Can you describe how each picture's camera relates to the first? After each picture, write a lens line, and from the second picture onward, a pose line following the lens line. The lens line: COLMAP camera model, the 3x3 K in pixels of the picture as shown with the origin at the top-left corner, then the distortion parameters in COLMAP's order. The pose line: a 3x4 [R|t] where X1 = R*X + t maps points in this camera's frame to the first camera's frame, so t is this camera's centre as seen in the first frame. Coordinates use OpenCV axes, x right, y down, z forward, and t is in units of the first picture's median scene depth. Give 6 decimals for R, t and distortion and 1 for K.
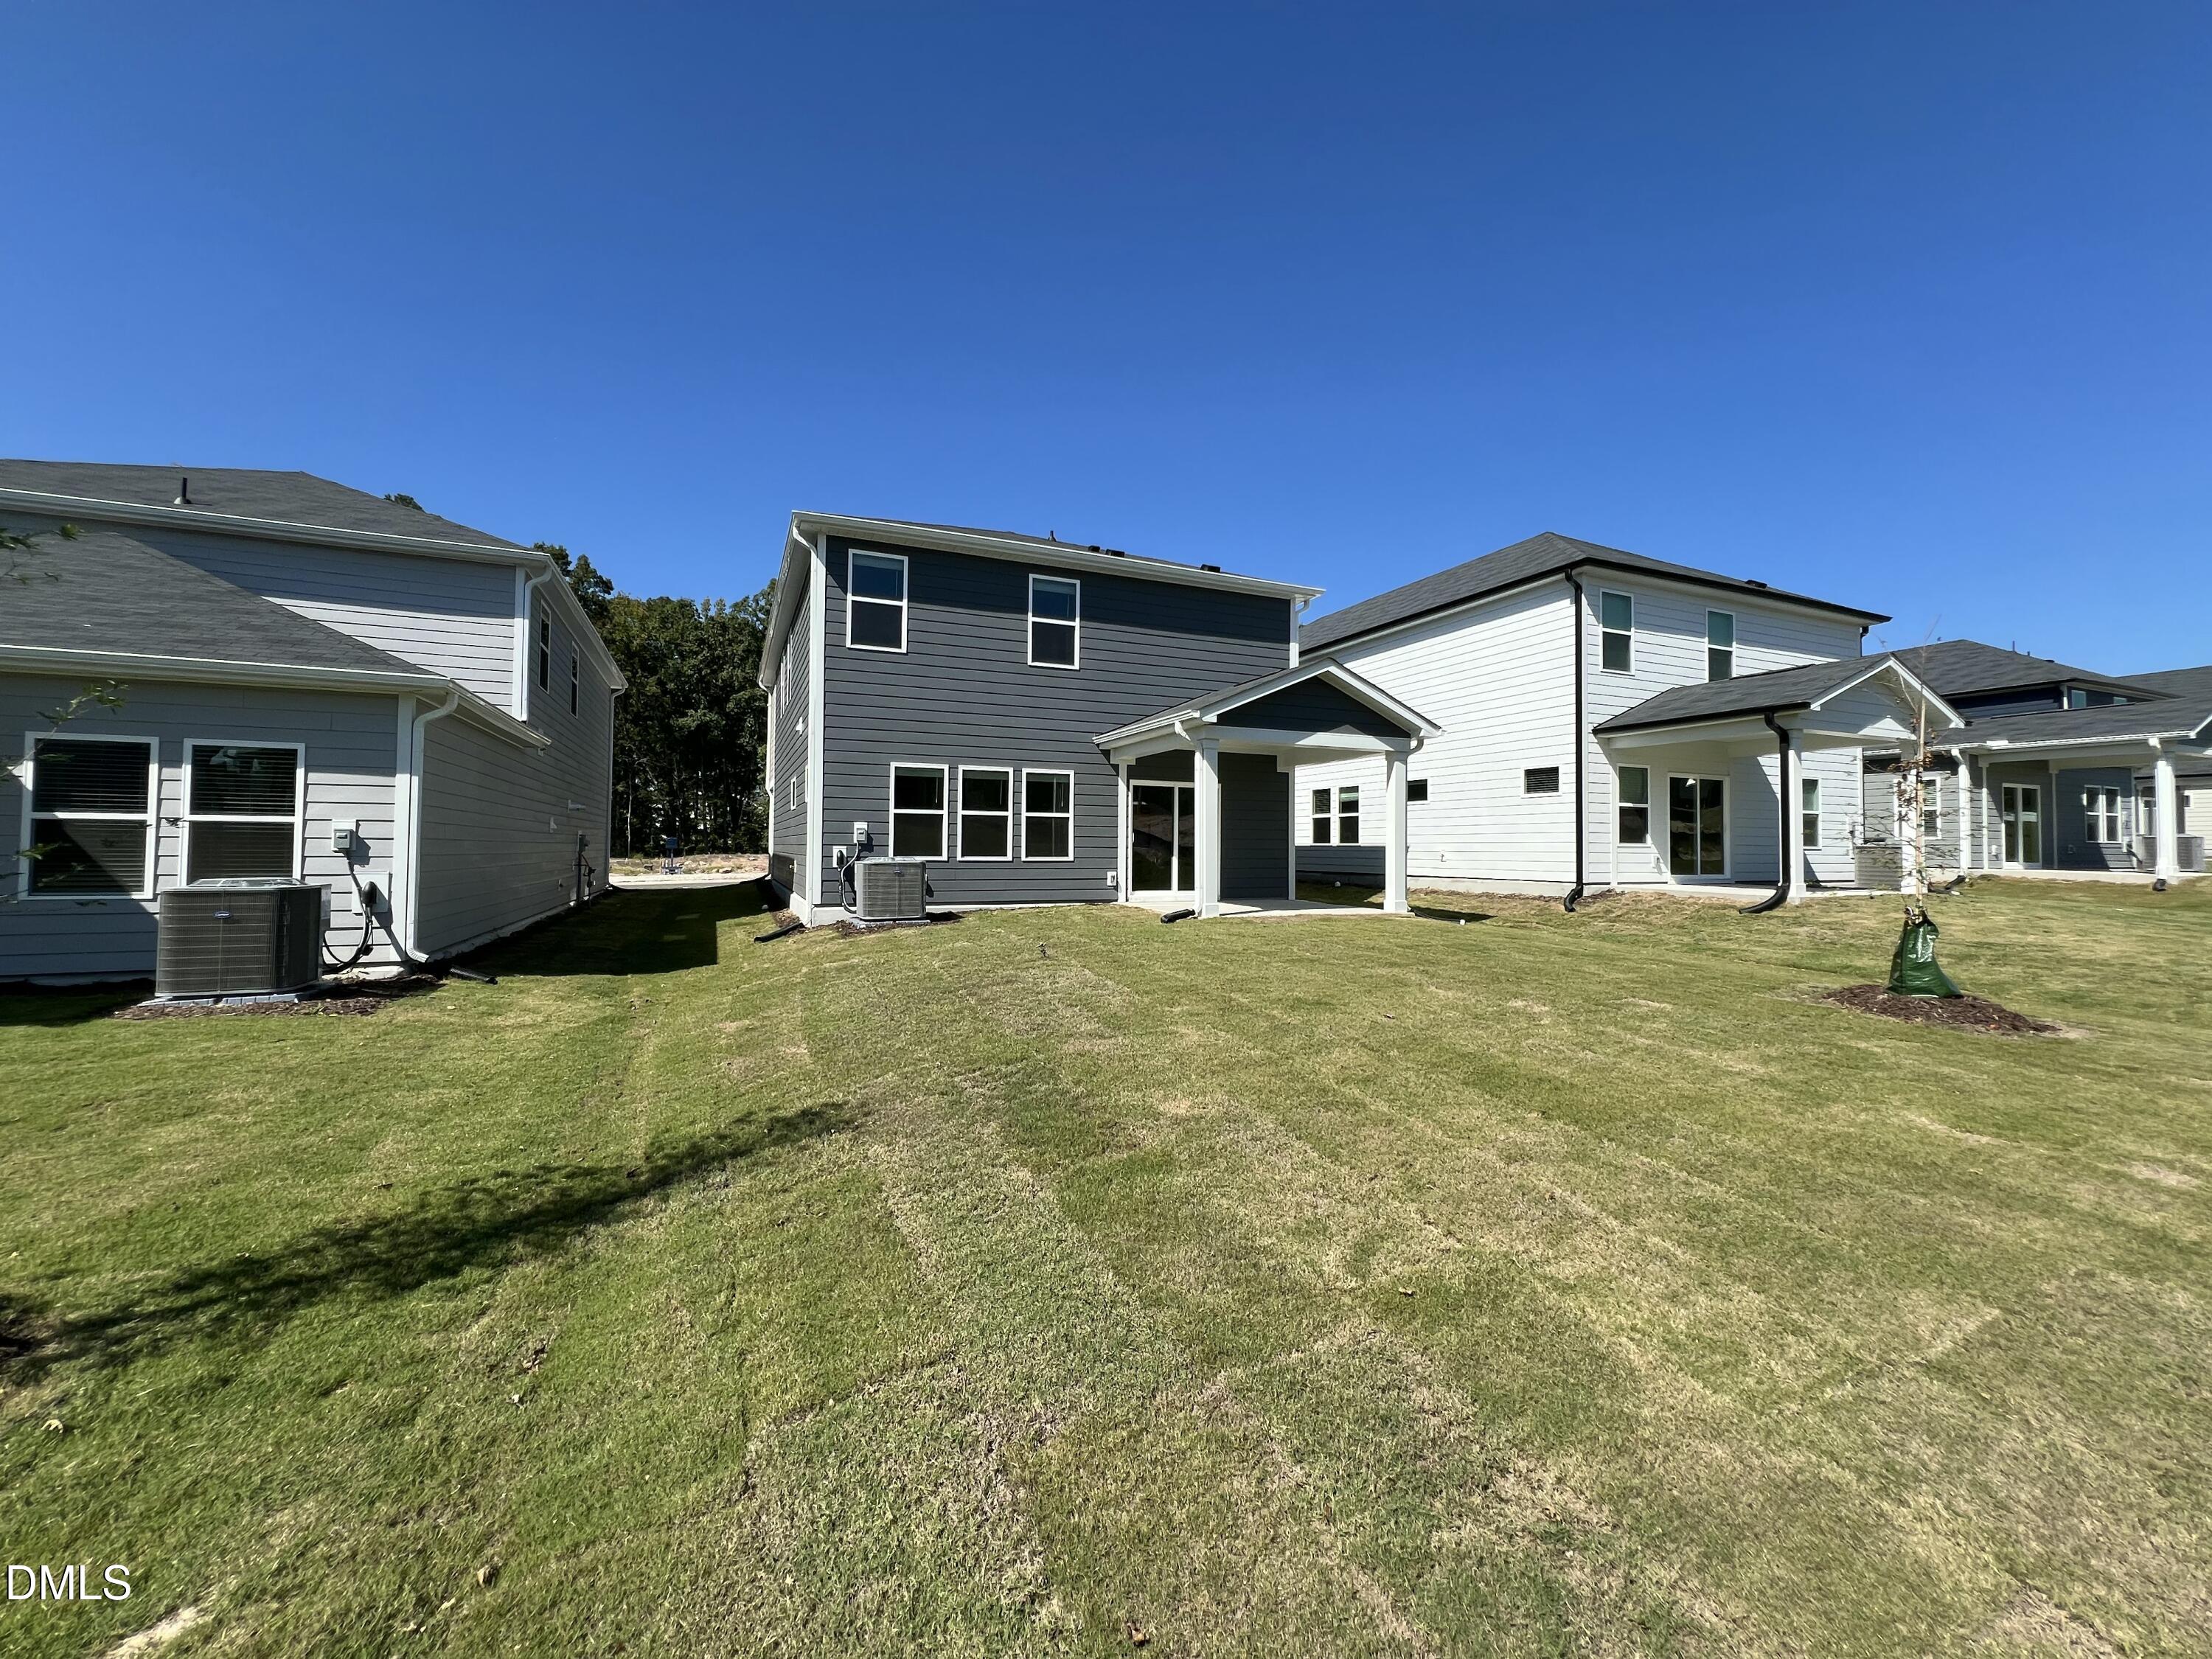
lens RADIAL K [[881.6, 0, 1111.0], [0, 881.6, 827.0], [0, 0, 1]] dist [-0.003033, -0.000182]
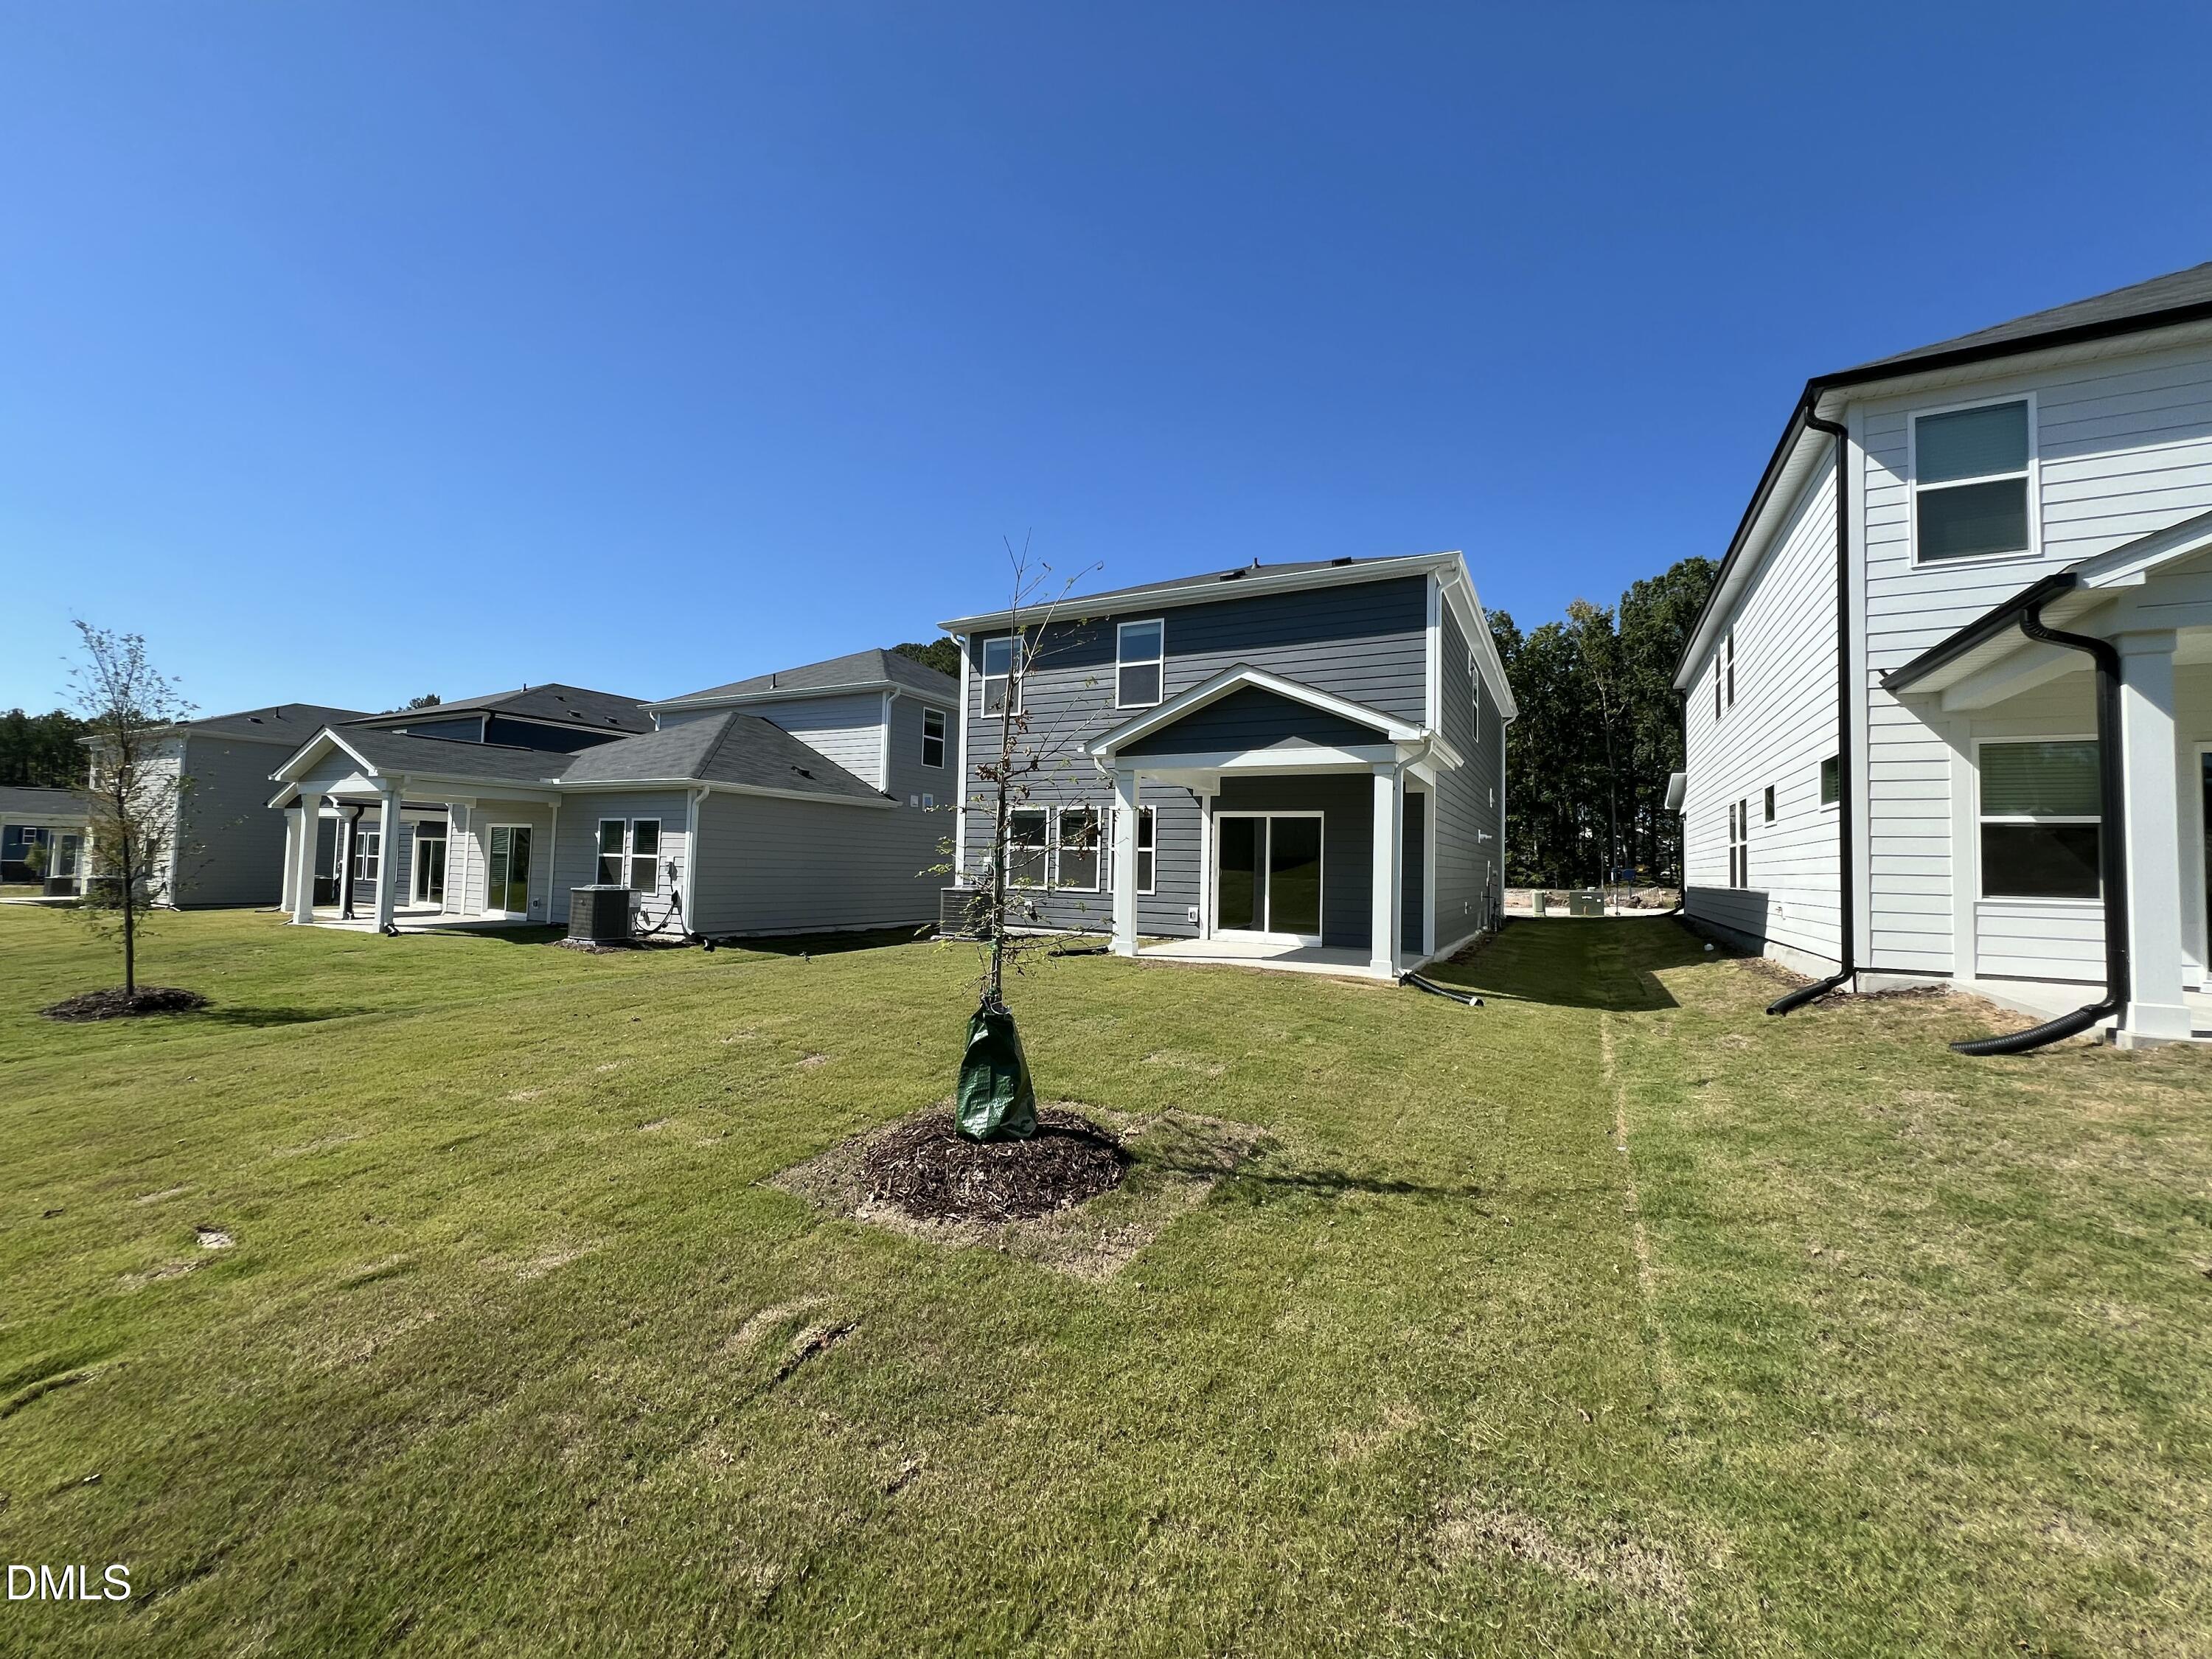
lens RADIAL K [[881.6, 0, 1111.0], [0, 881.6, 827.0], [0, 0, 1]] dist [-0.003033, -0.000182]
pose [[0.621176, -0.025170, -0.783267, 0.734323], [-0.000329, 0.999476, -0.032378, -0.006295], [0.783671, 0.020370, 0.620842, 0.334482]]
